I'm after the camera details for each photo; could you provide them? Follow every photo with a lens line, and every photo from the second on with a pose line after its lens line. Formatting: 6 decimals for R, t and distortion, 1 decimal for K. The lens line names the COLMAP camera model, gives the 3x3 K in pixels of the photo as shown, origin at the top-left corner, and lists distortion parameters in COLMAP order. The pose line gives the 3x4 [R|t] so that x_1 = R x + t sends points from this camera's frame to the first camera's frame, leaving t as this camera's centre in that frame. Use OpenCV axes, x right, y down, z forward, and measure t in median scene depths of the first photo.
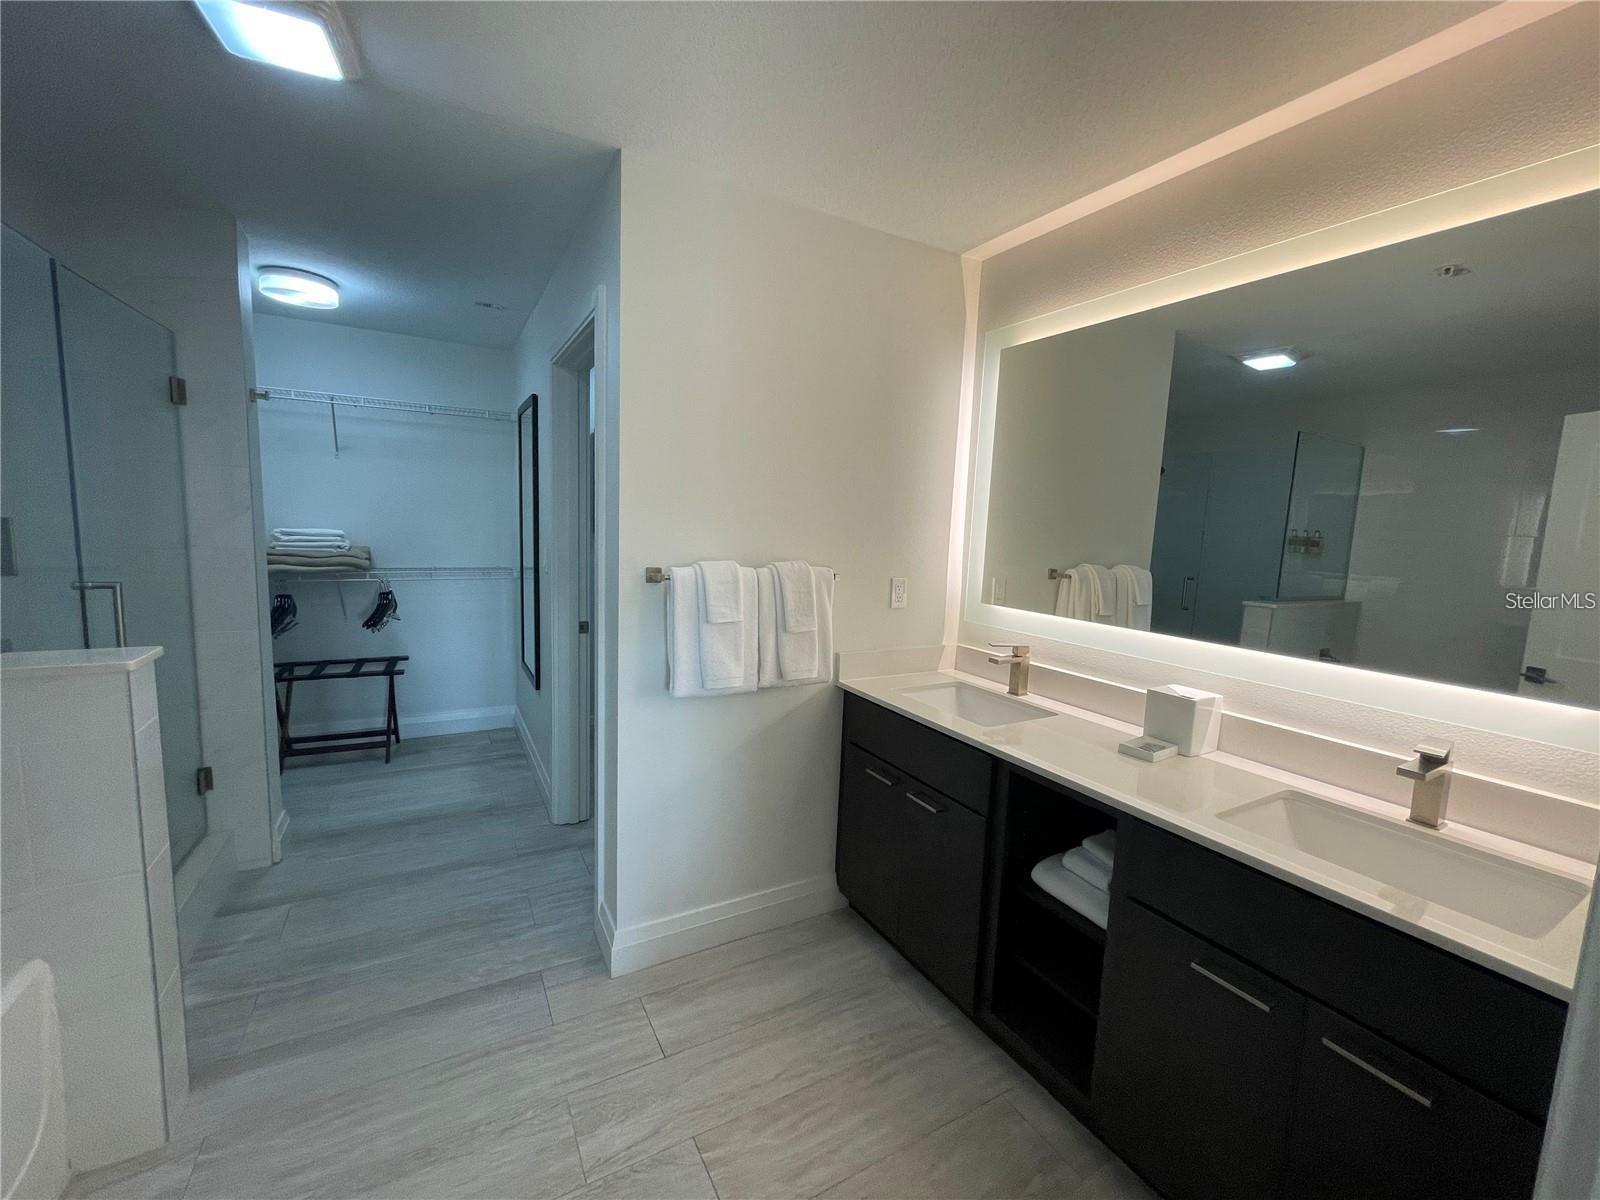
lens RADIAL K [[646.5, 0, 798.3], [0, 646.5, 599.2], [0, 0, 1]] dist [-0.001247, -0.000036]
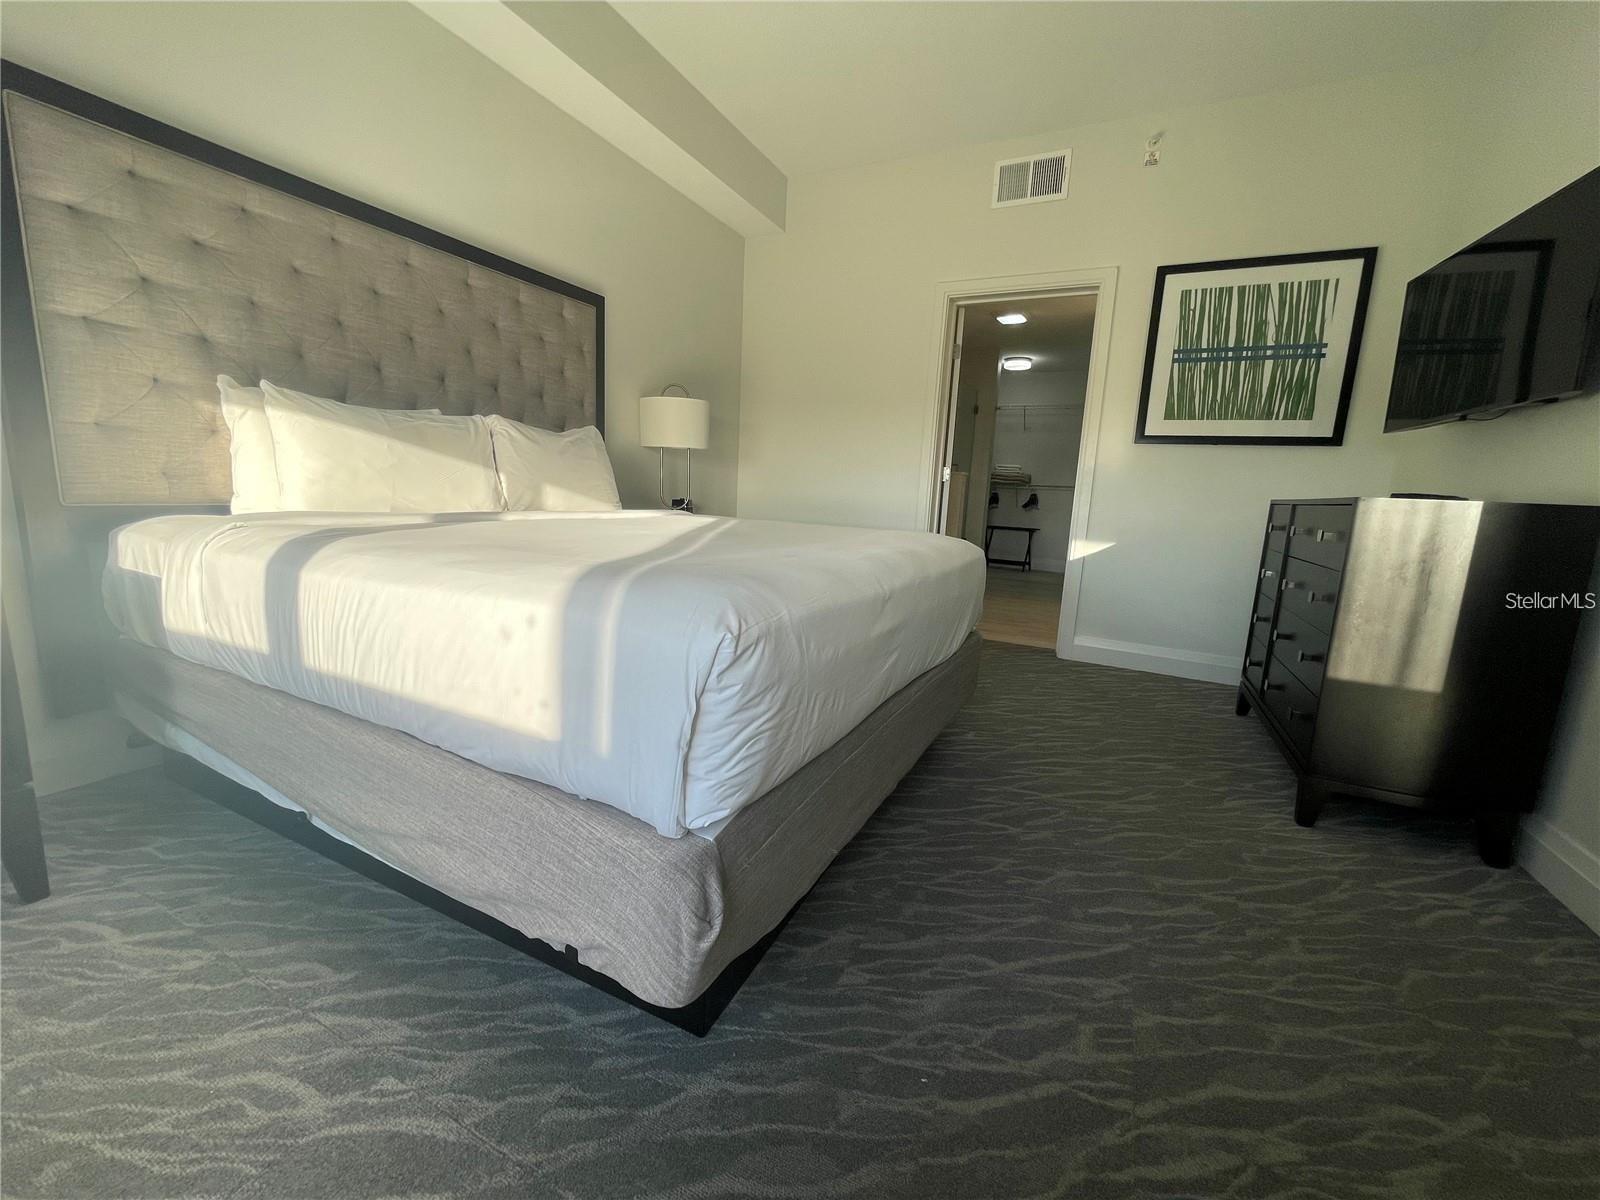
lens RADIAL K [[646.5, 0, 798.3], [0, 646.5, 599.2], [0, 0, 1]] dist [-0.001247, -0.000036]
pose [[0.565817, 0.159390, -0.808978, 0.676912], [-0.112361, 0.986890, 0.115856, 0.173065], [0.816839, 0.025345, 0.576308, -0.820906]]
